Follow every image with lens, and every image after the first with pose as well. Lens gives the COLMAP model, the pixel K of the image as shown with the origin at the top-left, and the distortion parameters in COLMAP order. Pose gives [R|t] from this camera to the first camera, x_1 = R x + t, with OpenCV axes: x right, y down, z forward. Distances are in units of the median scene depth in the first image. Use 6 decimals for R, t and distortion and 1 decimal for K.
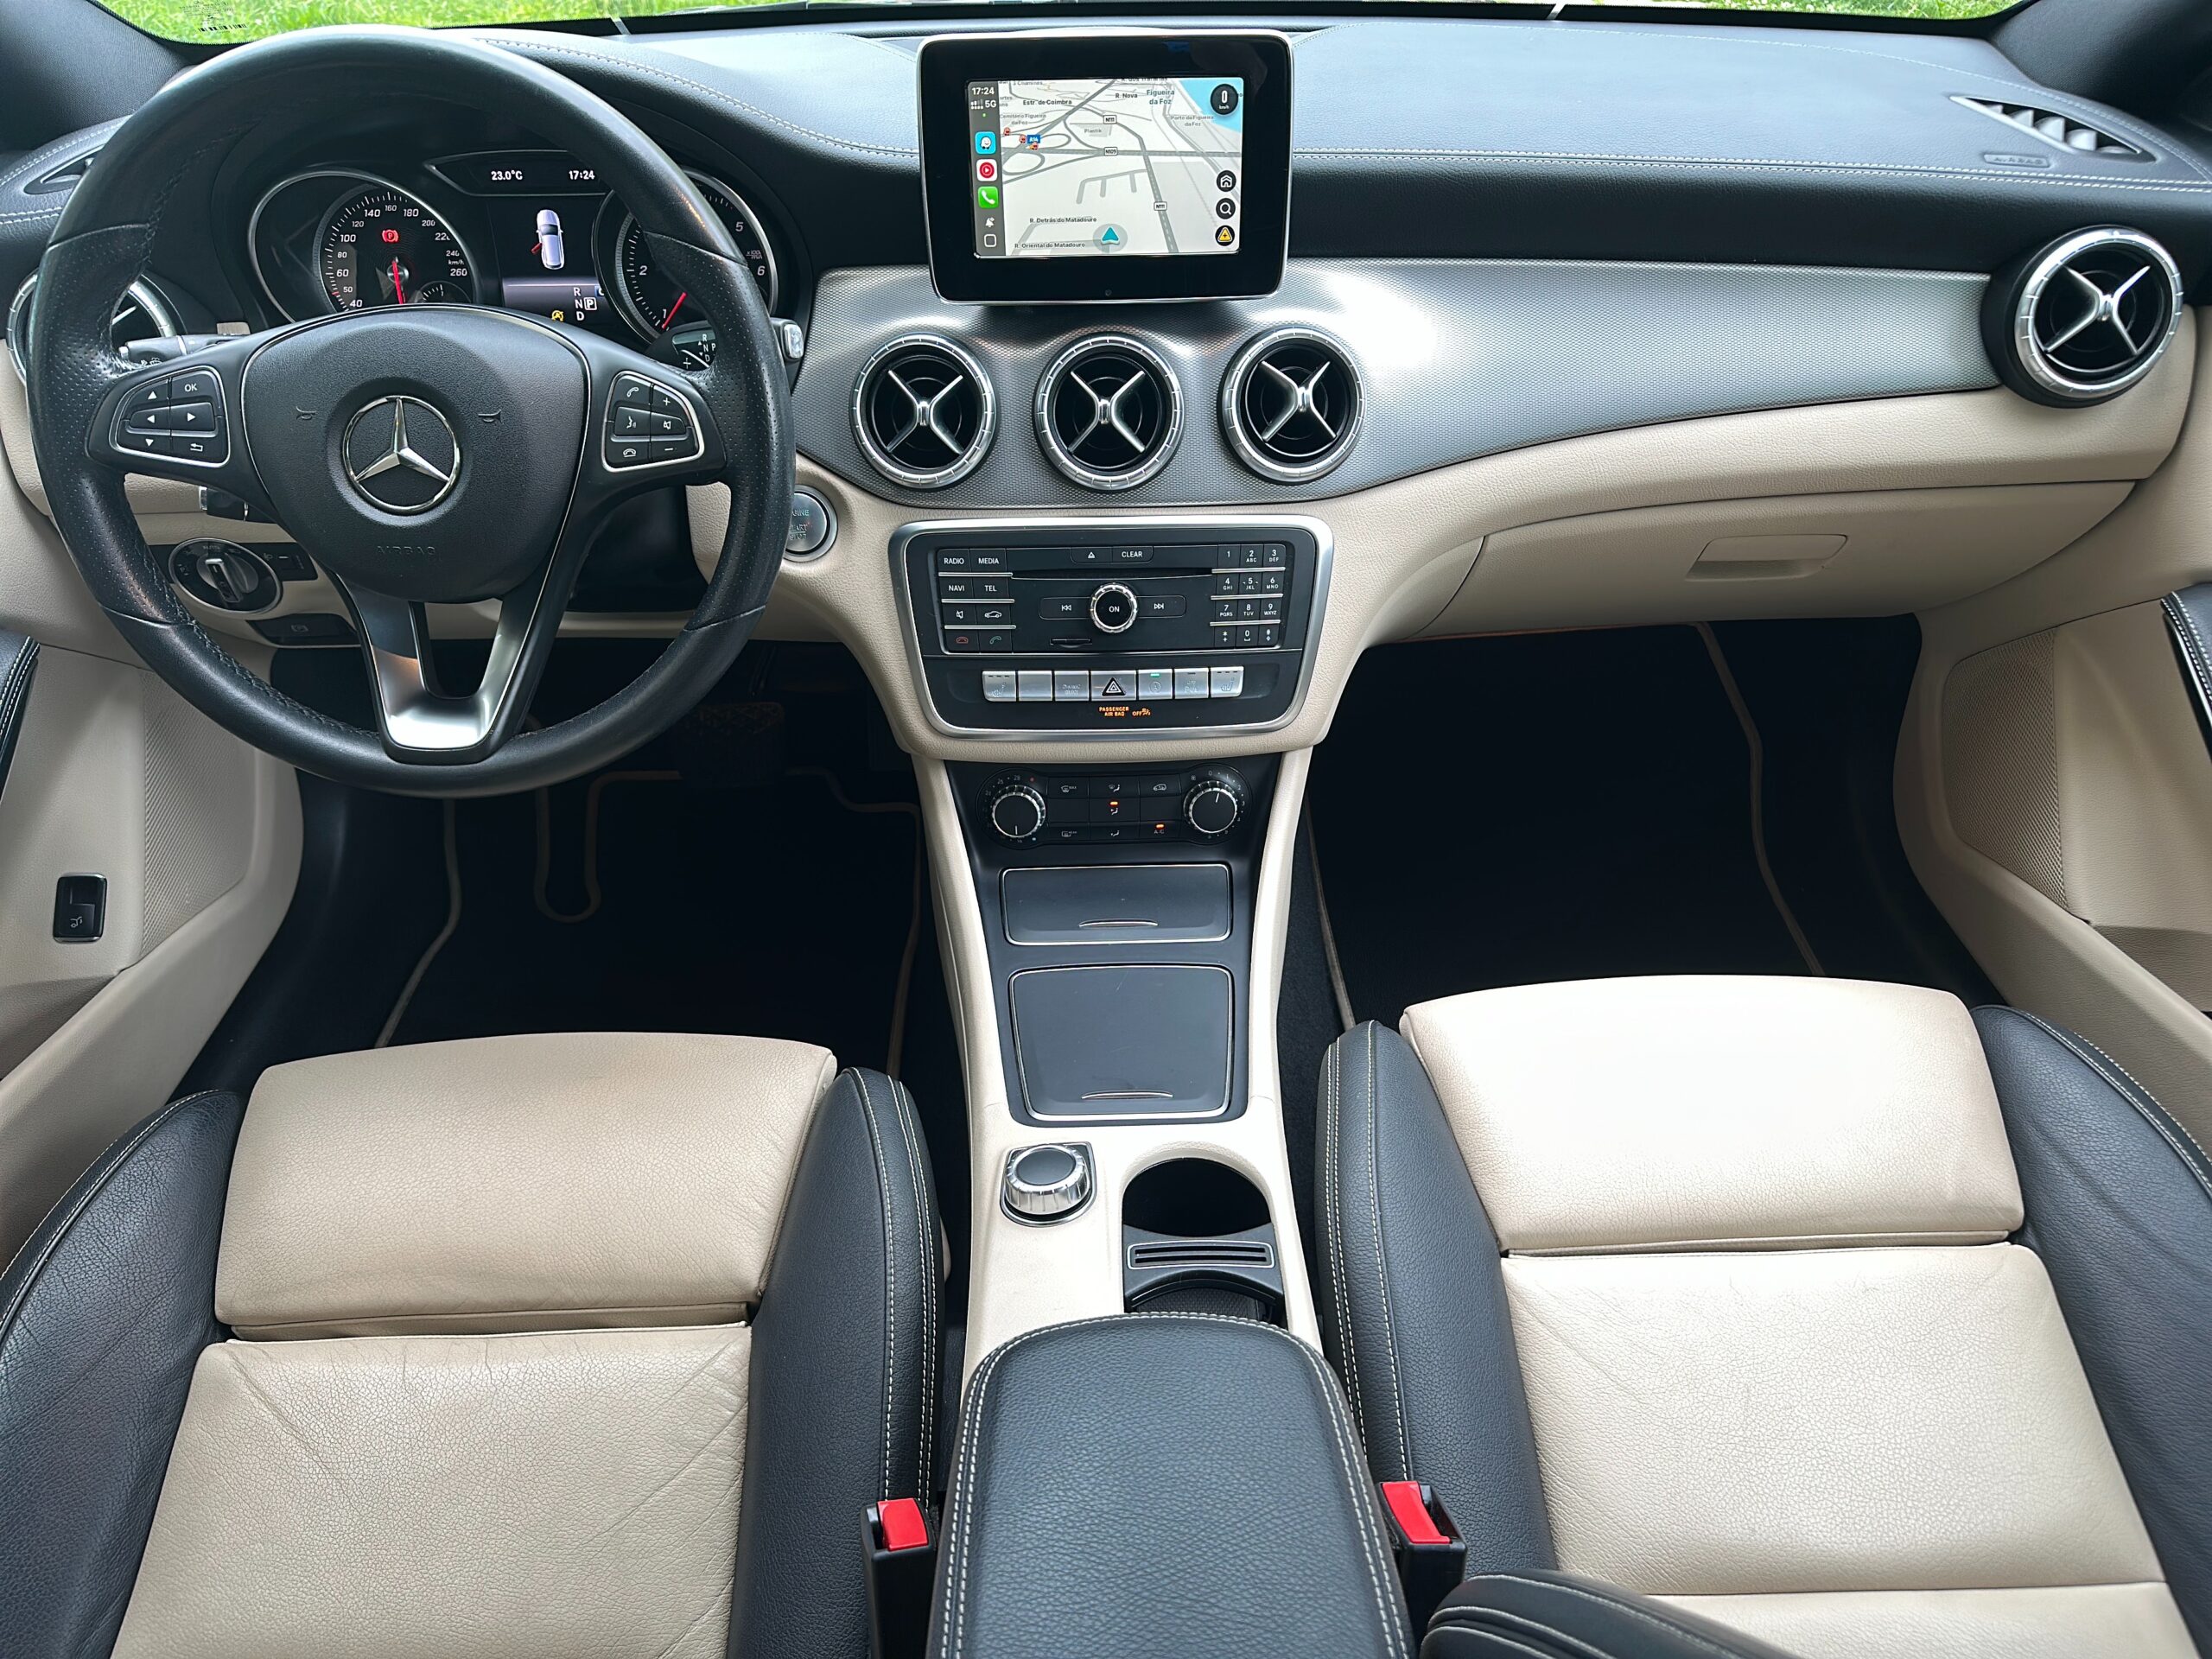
lens RADIAL K [[1562.1, 0, 1105.9], [0, 1562.1, 827.7], [0, 0, 1]] dist [0.001543, 0.001650]
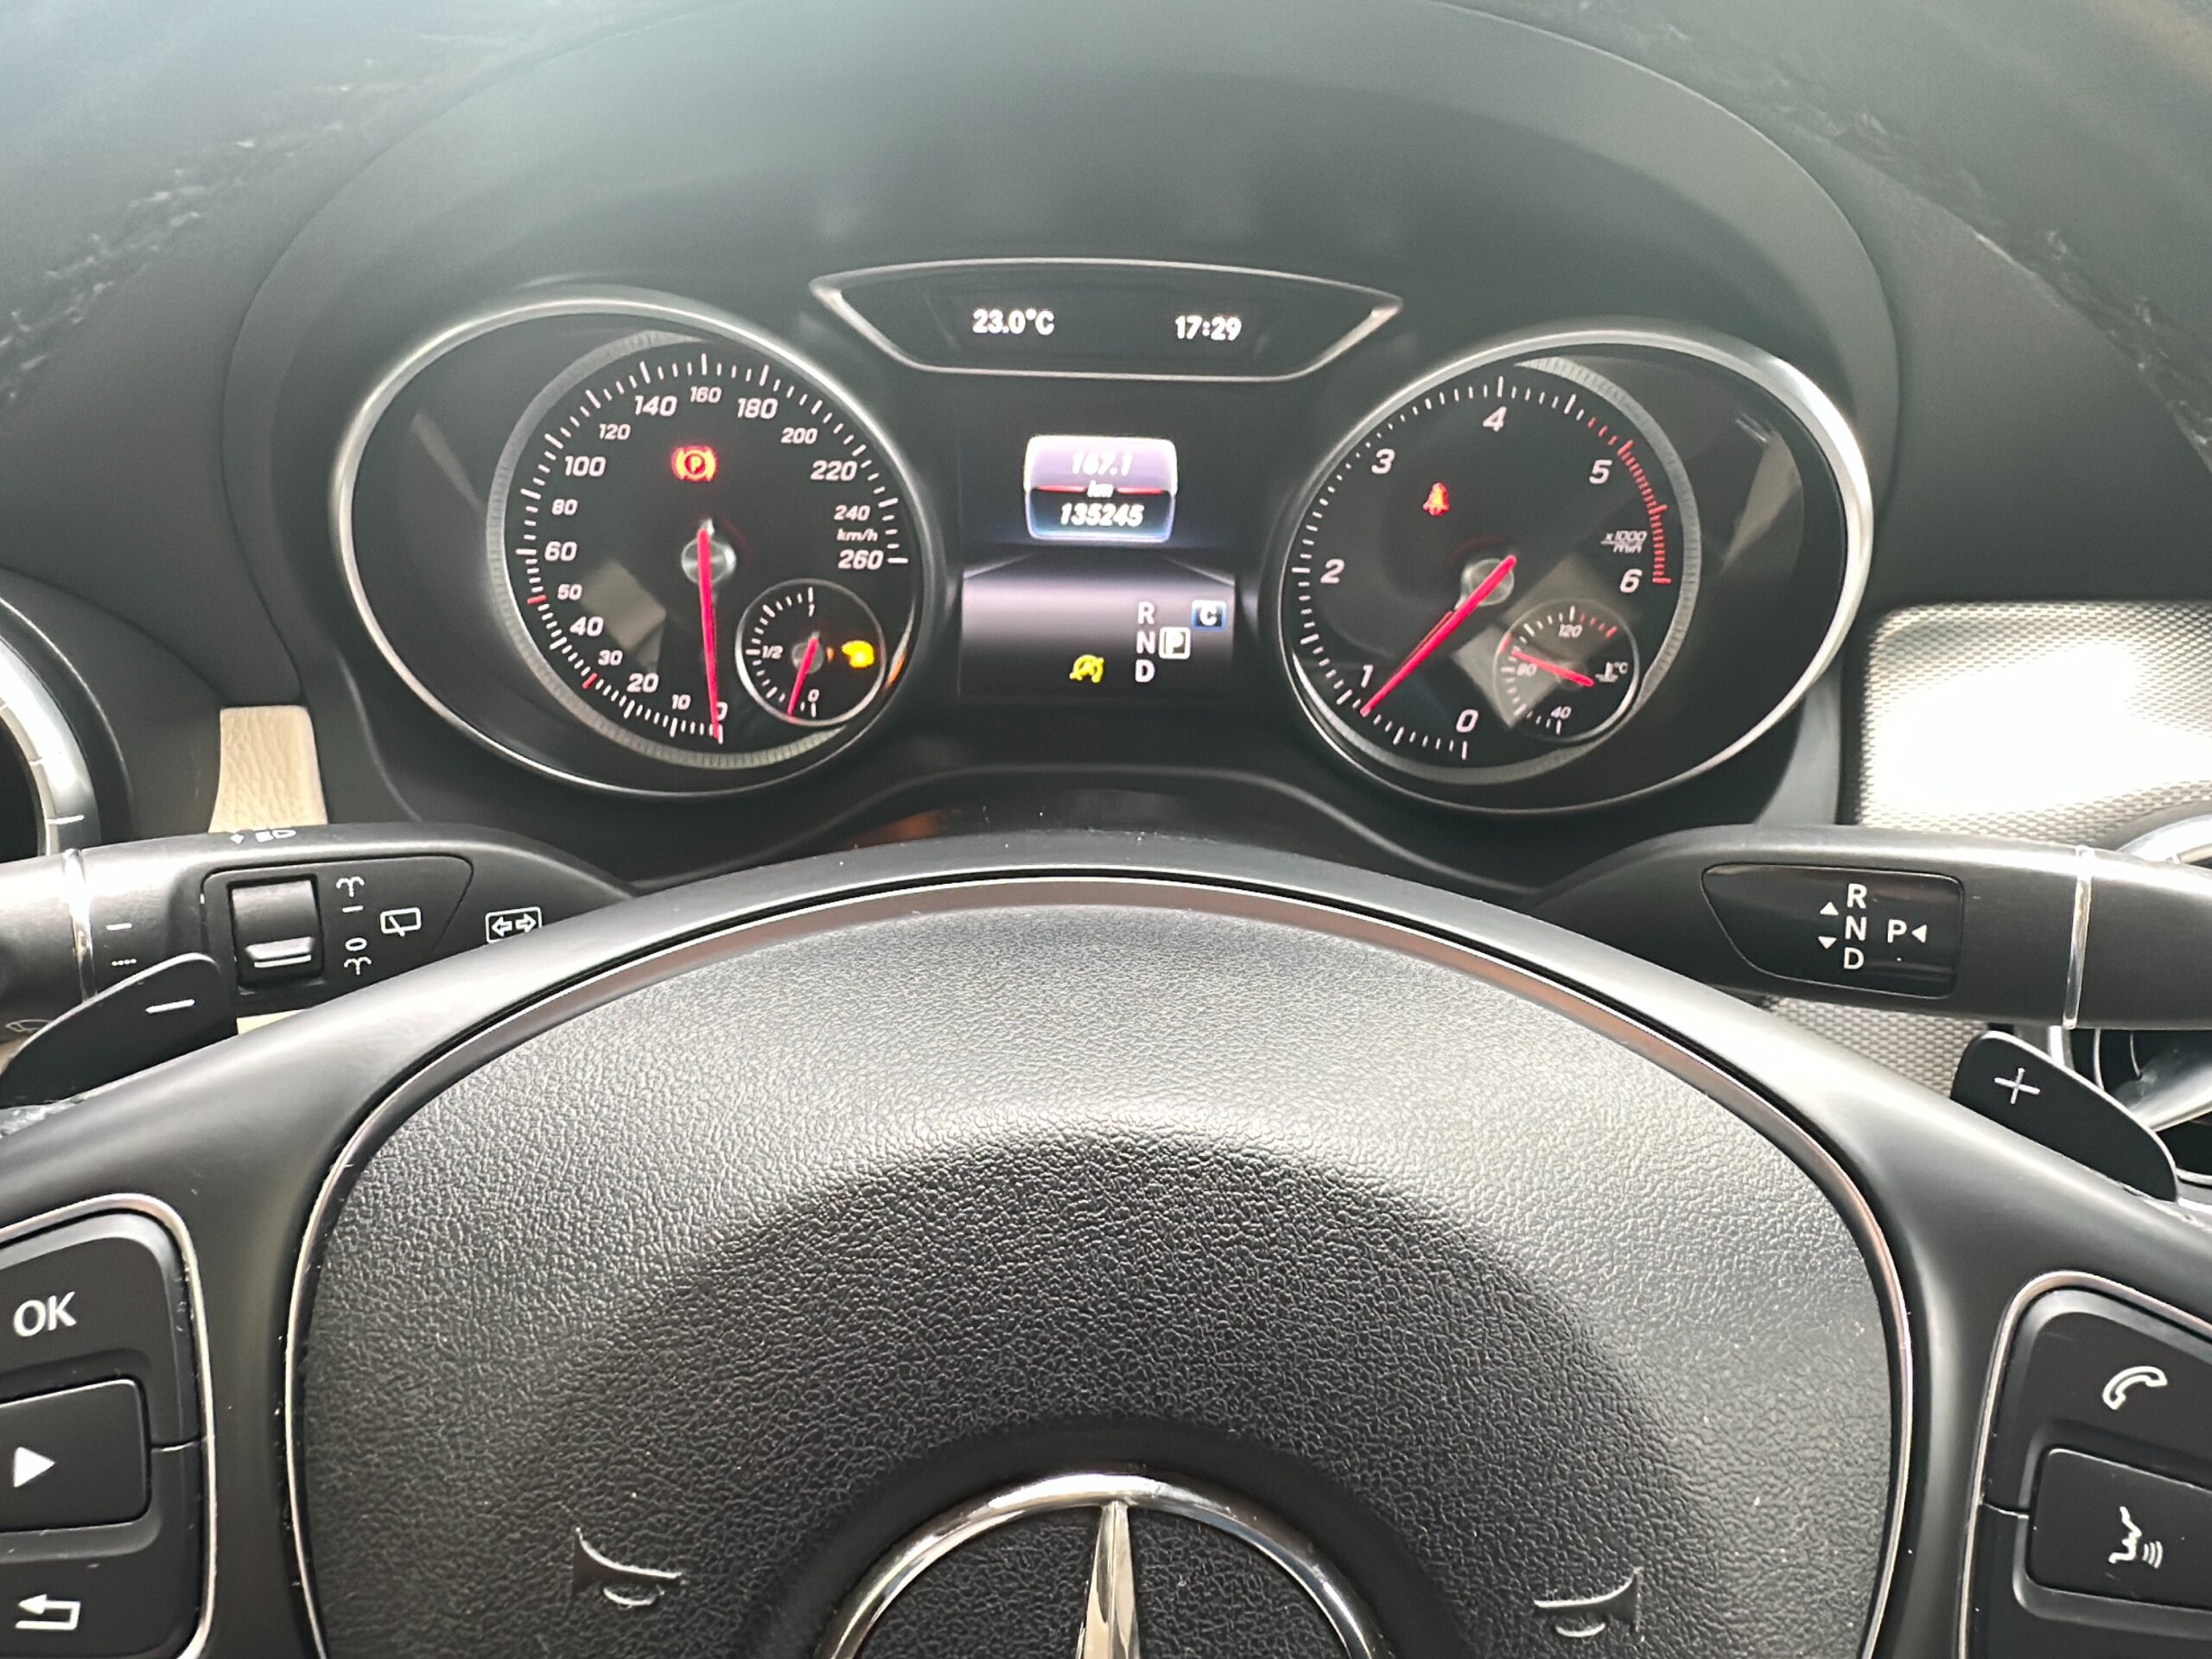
lens RADIAL K [[1562.1, 0, 1105.9], [0, 1562.1, 829.8], [0, 0, 1]] dist [0.001543, 0.001650]
pose [[0.999316, 0.036899, 0.002593, -0.356565], [-0.036633, 0.996942, -0.069029, -0.267897], [-0.005133, 0.068887, 0.997611, 0.627552]]
